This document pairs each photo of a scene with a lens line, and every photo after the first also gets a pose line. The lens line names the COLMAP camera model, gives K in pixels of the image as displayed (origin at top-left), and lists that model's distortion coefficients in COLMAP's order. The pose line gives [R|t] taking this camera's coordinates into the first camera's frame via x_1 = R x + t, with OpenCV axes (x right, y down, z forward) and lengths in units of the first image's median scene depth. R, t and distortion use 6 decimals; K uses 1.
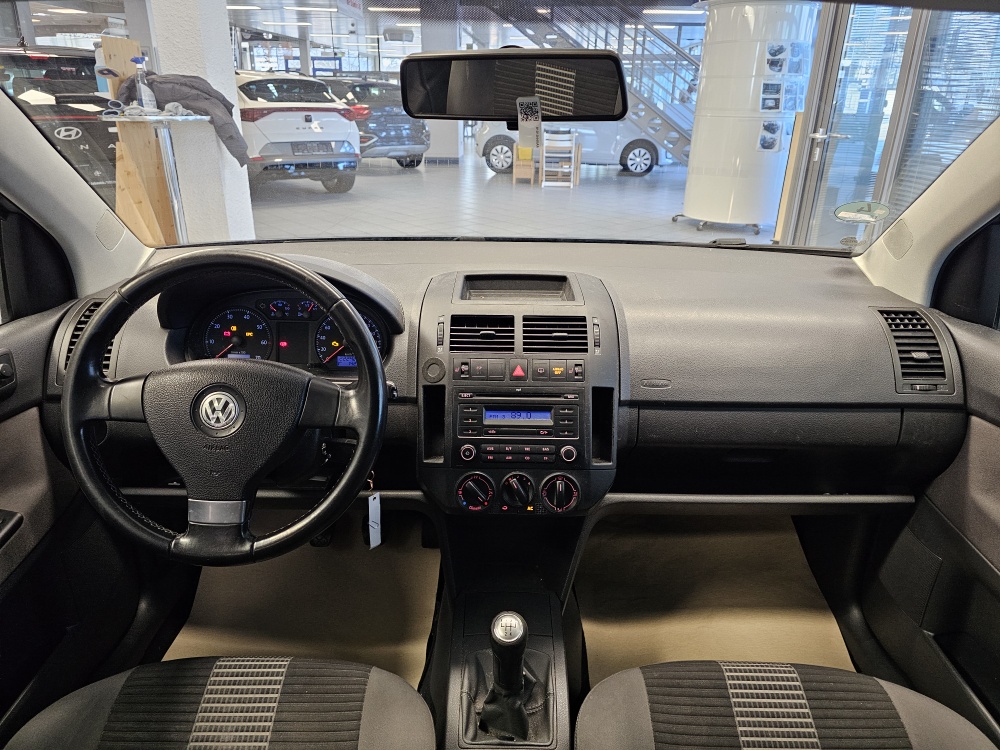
lens RADIAL K [[667.4, 0, 500.0], [0, 667.4, 375.0], [0, 0, 1]] dist [0.085548, -0.069224]
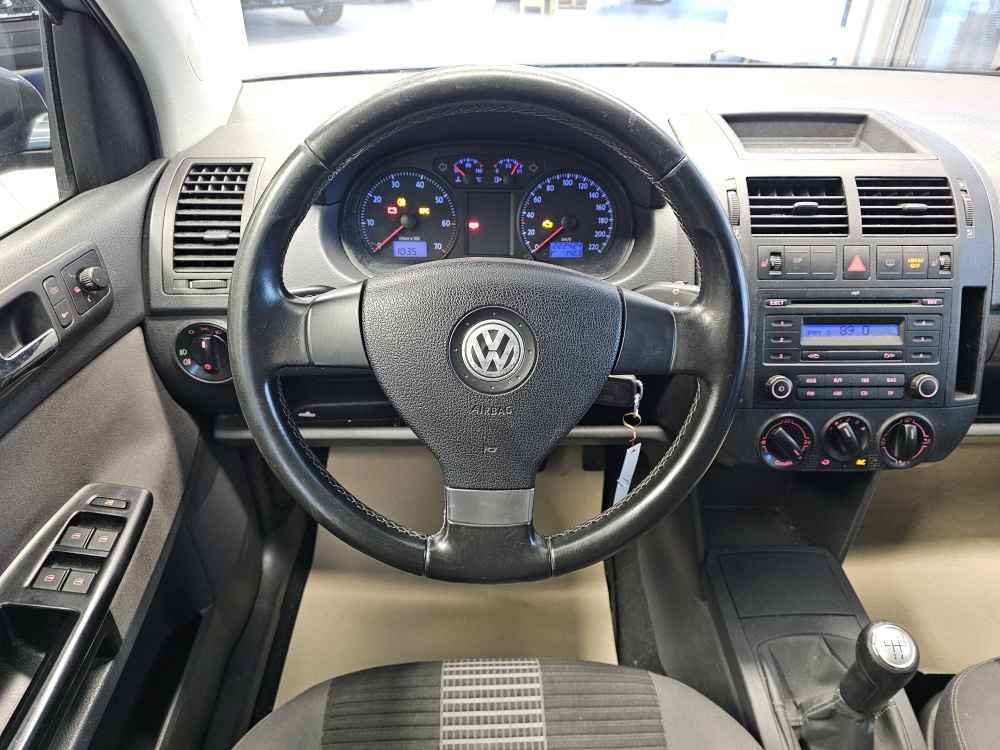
lens RADIAL K [[672.4, 0, 500.0], [0, 672.4, 375.0], [0, 0, 1]] dist [0.058067, -0.069303]
pose [[0.999497, -0.017467, 0.026469, -0.345538], [0.011701, 0.978881, 0.204098, -0.040115], [-0.029474, -0.203686, 0.978593, 0.327113]]
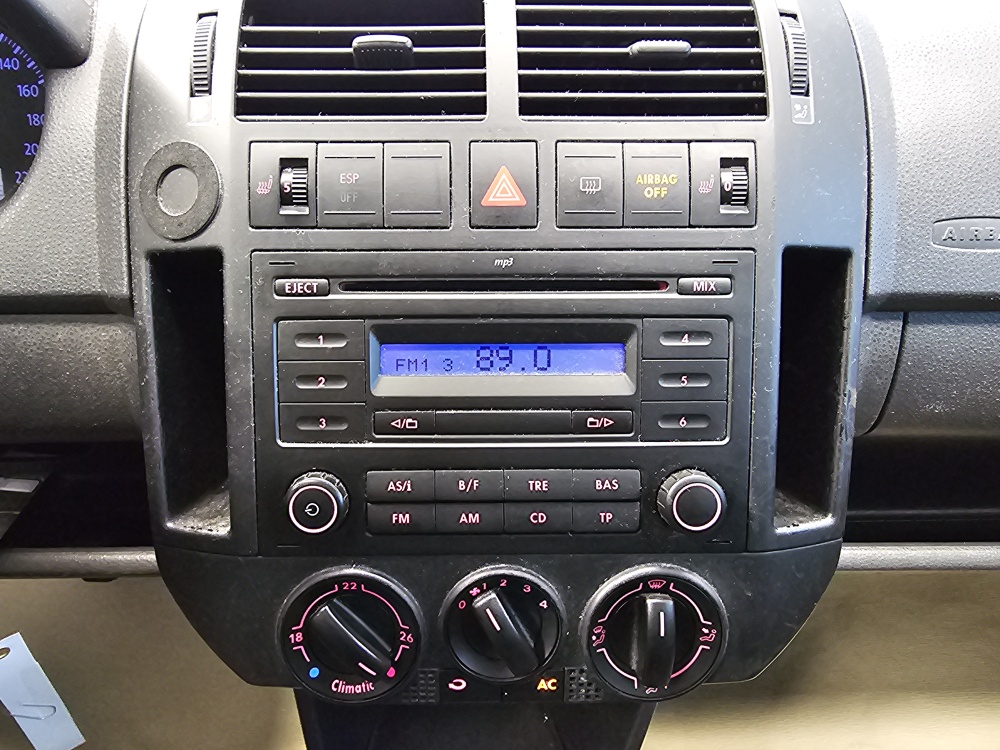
lens RADIAL K [[661.2, 0, 455.4], [0, 661.2, 369.2], [0, 0, 1]] dist [0.003399, -0.004803]
pose [[0.999877, -0.015390, -0.003003, 0.009018], [0.015674, 0.986062, 0.165636, 0.020034], [0.000412, -0.165663, 0.986182, 0.735008]]
